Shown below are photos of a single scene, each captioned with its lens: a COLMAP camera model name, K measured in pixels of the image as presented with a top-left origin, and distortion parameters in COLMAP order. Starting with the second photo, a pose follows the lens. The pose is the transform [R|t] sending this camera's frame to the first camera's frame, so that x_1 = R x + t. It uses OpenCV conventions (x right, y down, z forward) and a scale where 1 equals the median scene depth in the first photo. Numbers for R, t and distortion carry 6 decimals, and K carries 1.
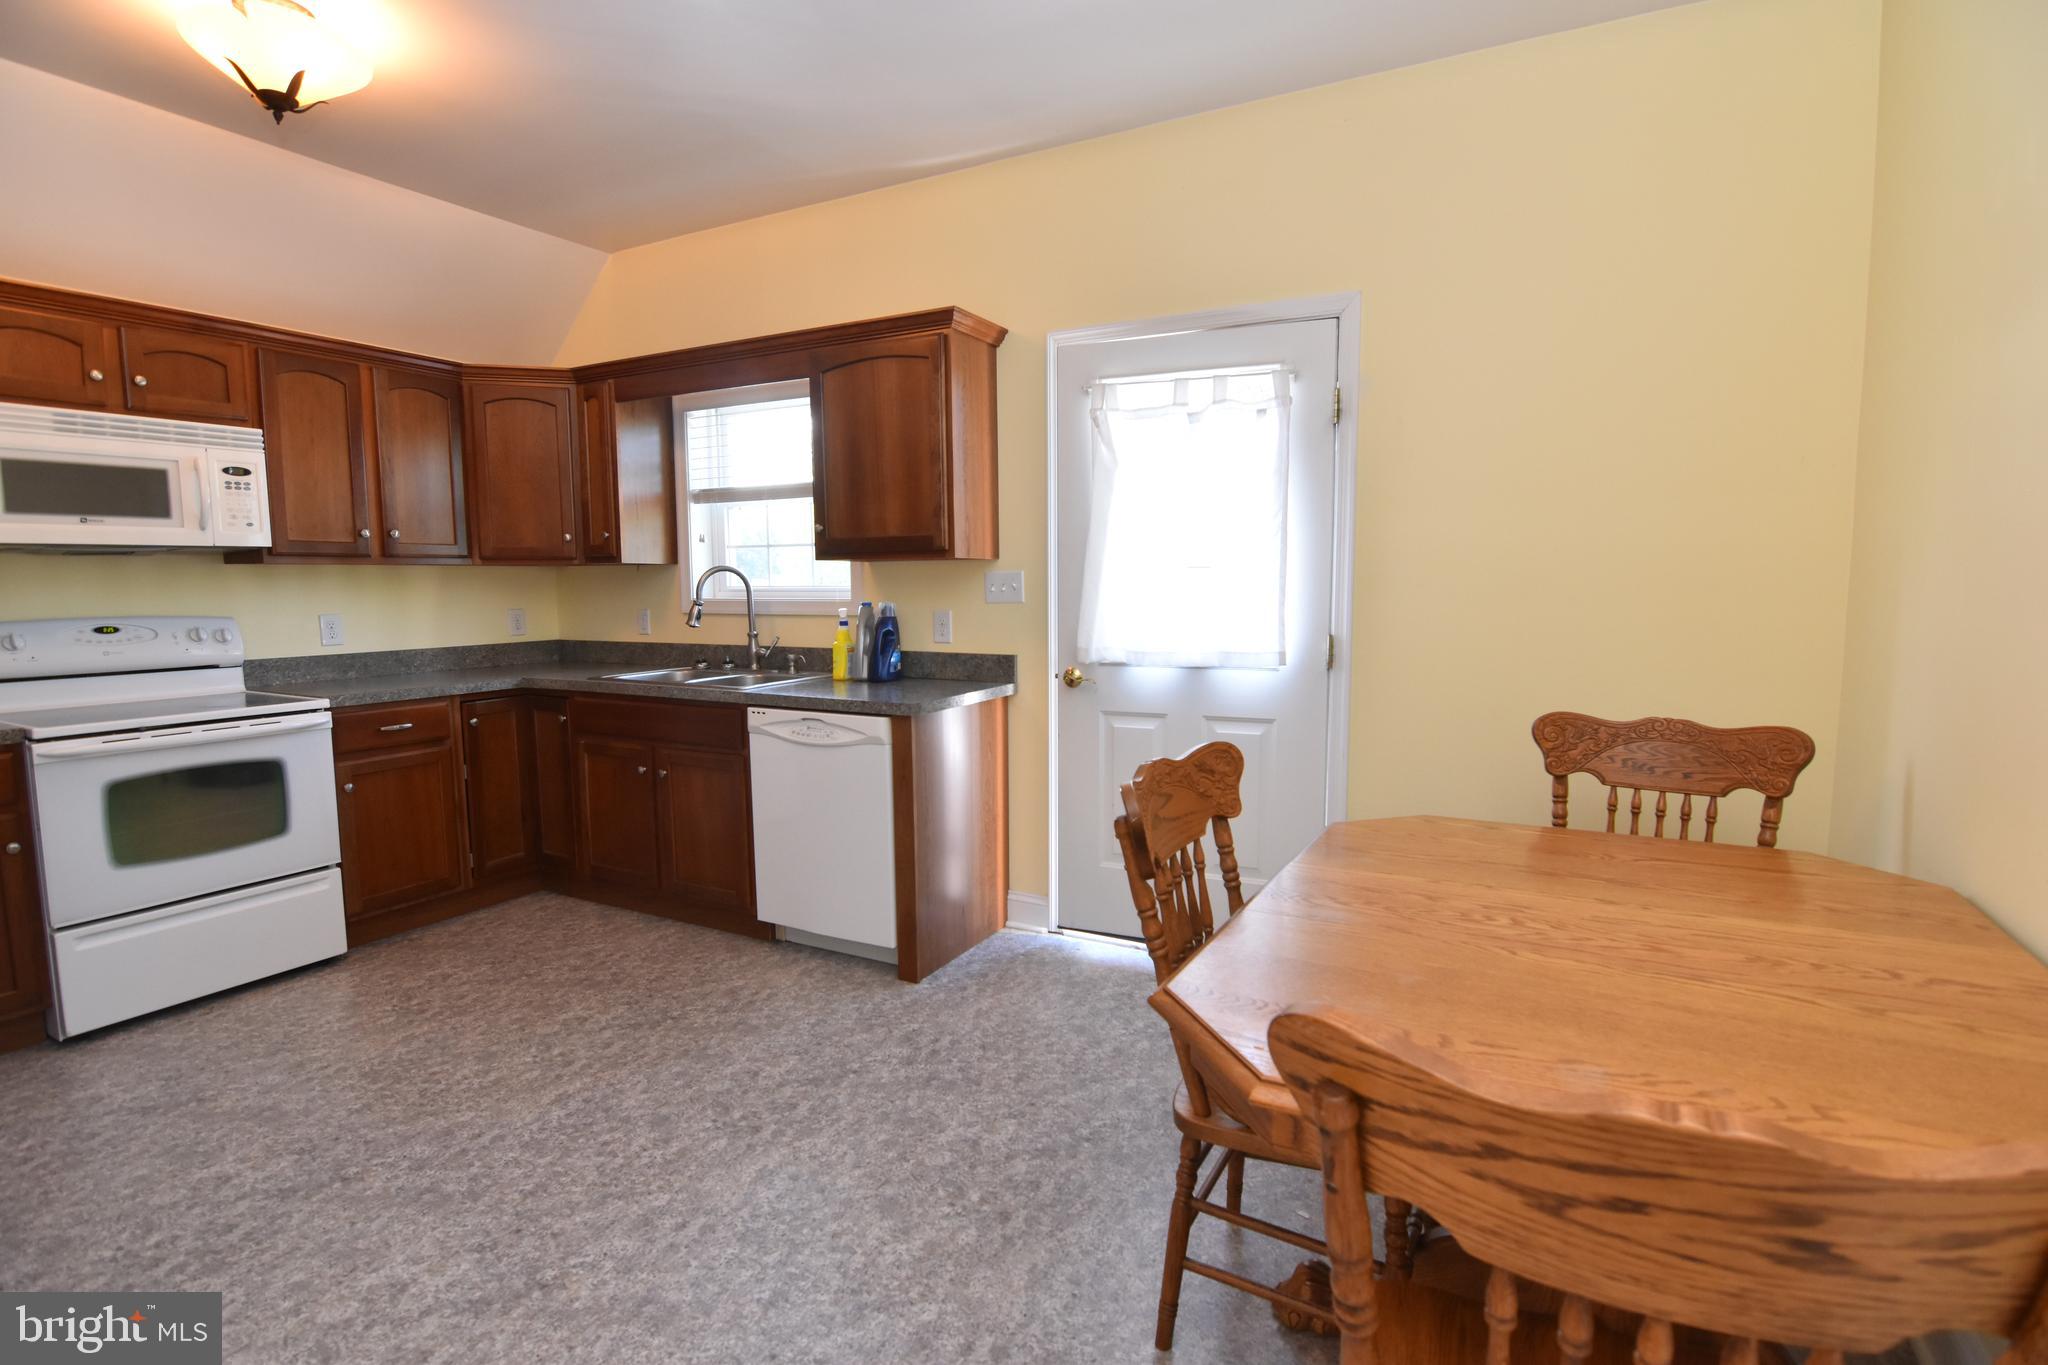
lens RADIAL K [[991.7, 0, 1021.3], [0, 991.7, 682.3], [0, 0, 1]] dist [-0.007758, -0.009924]
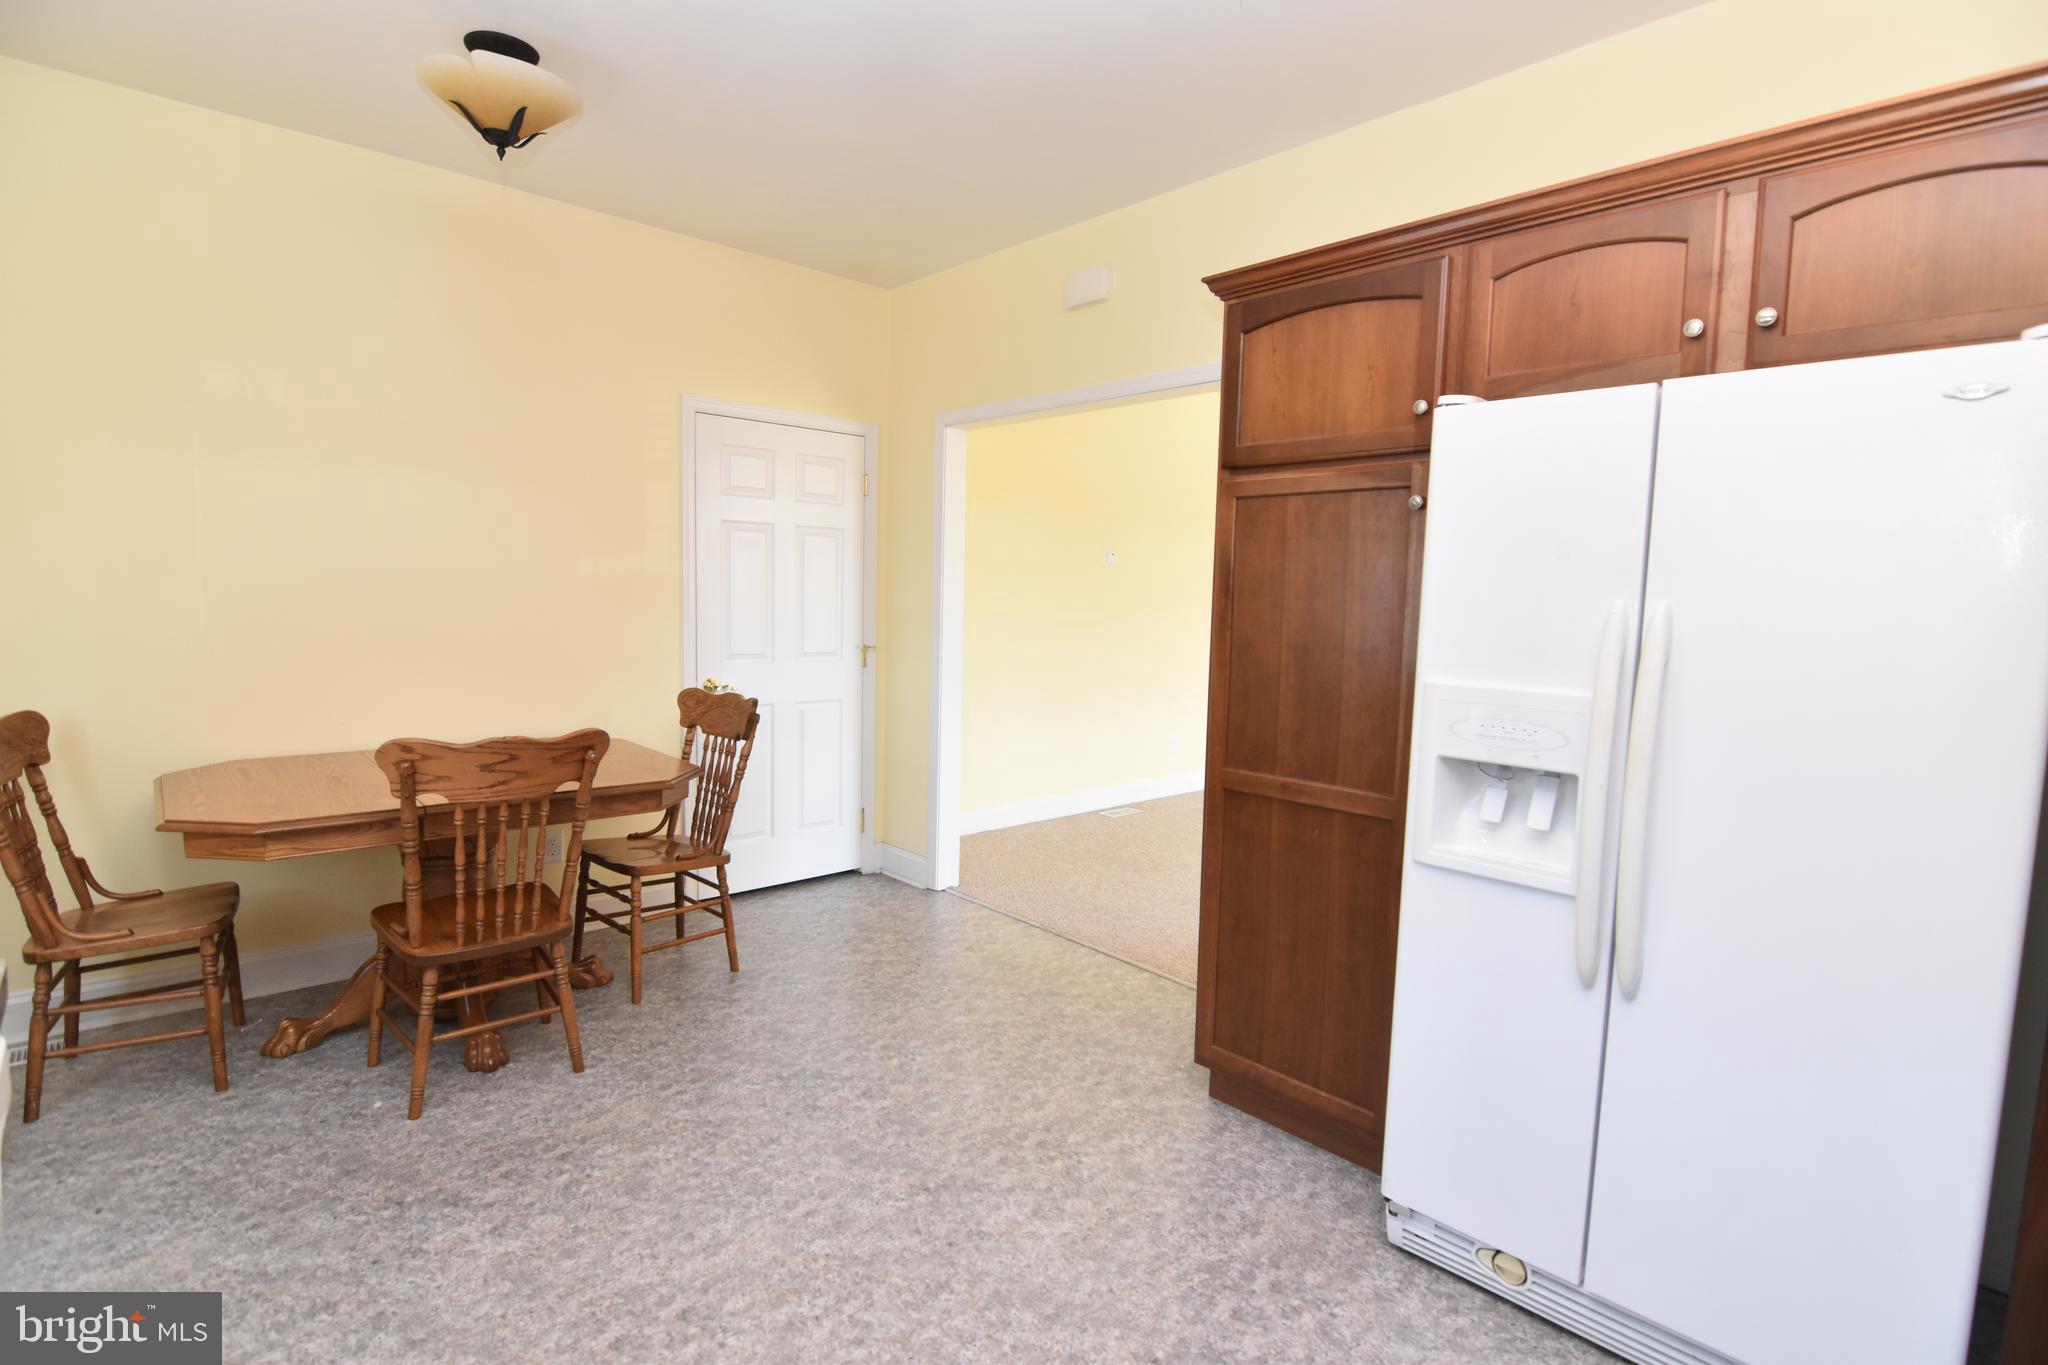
lens RADIAL K [[1026.1, 0, 1010.7], [0, 1026.1, 688.4], [0, 0, 1]] dist [0.022366, -0.000200]
pose [[-0.941610, -0.047901, 0.333280, -0.605752], [0.015137, 0.982805, 0.184023, -0.147237], [-0.336364, 0.178322, -0.924695, 1.257627]]
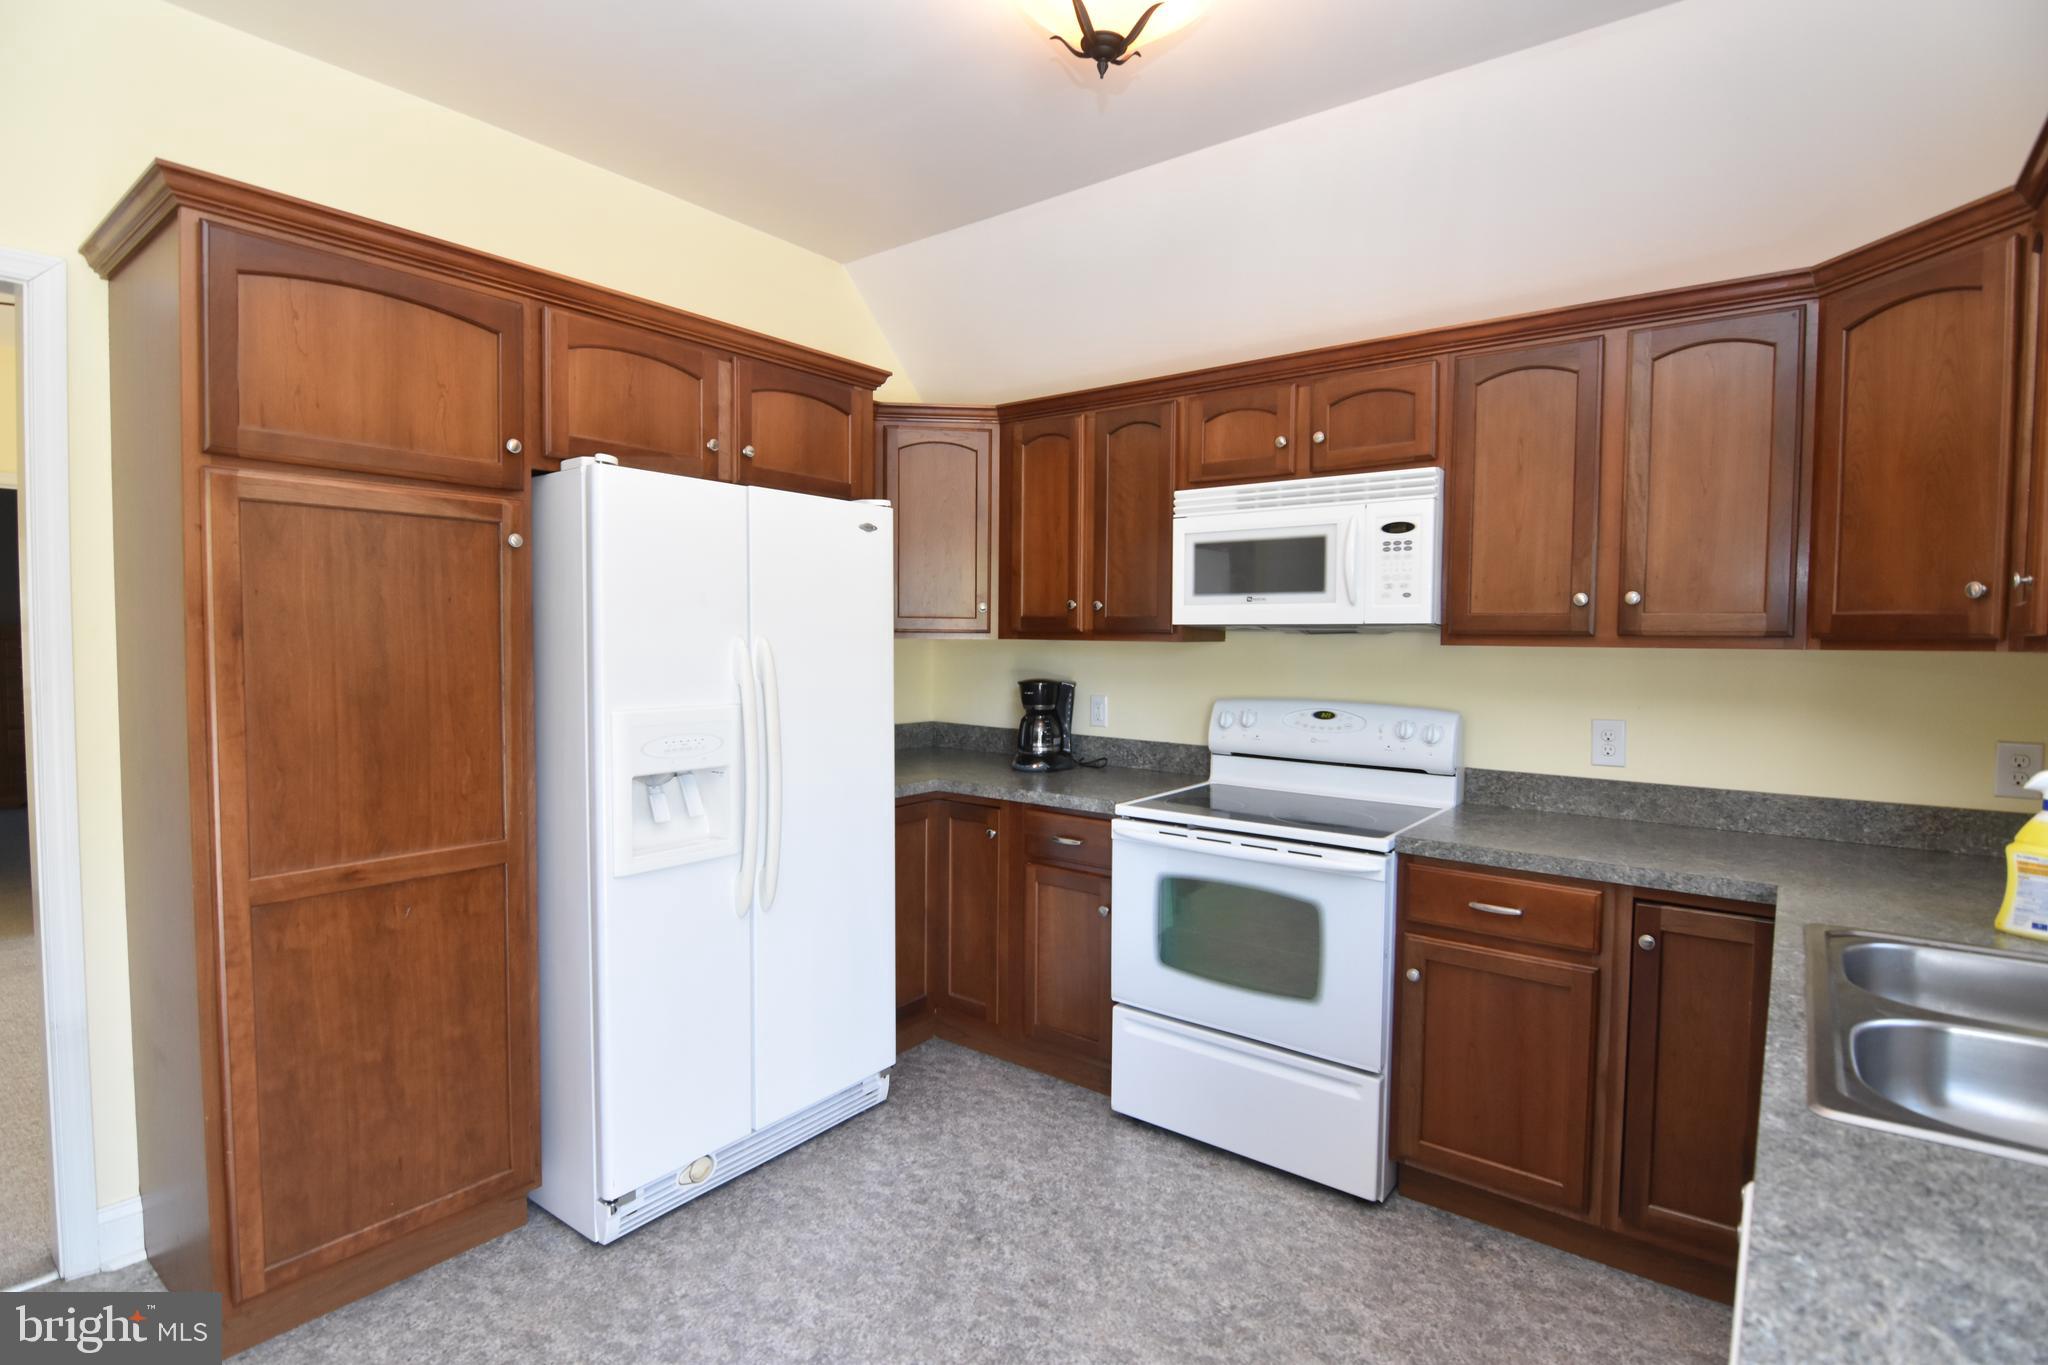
lens RADIAL K [[991.7, 0, 1021.3], [0, 991.7, 682.3], [0, 0, 1]] dist [-0.007758, -0.009924]
pose [[-0.152013, 0.049837, -0.987121, 0.027426], [-0.111431, 0.991496, 0.067218, -0.124803], [0.982077, 0.120214, -0.145167, 0.923652]]
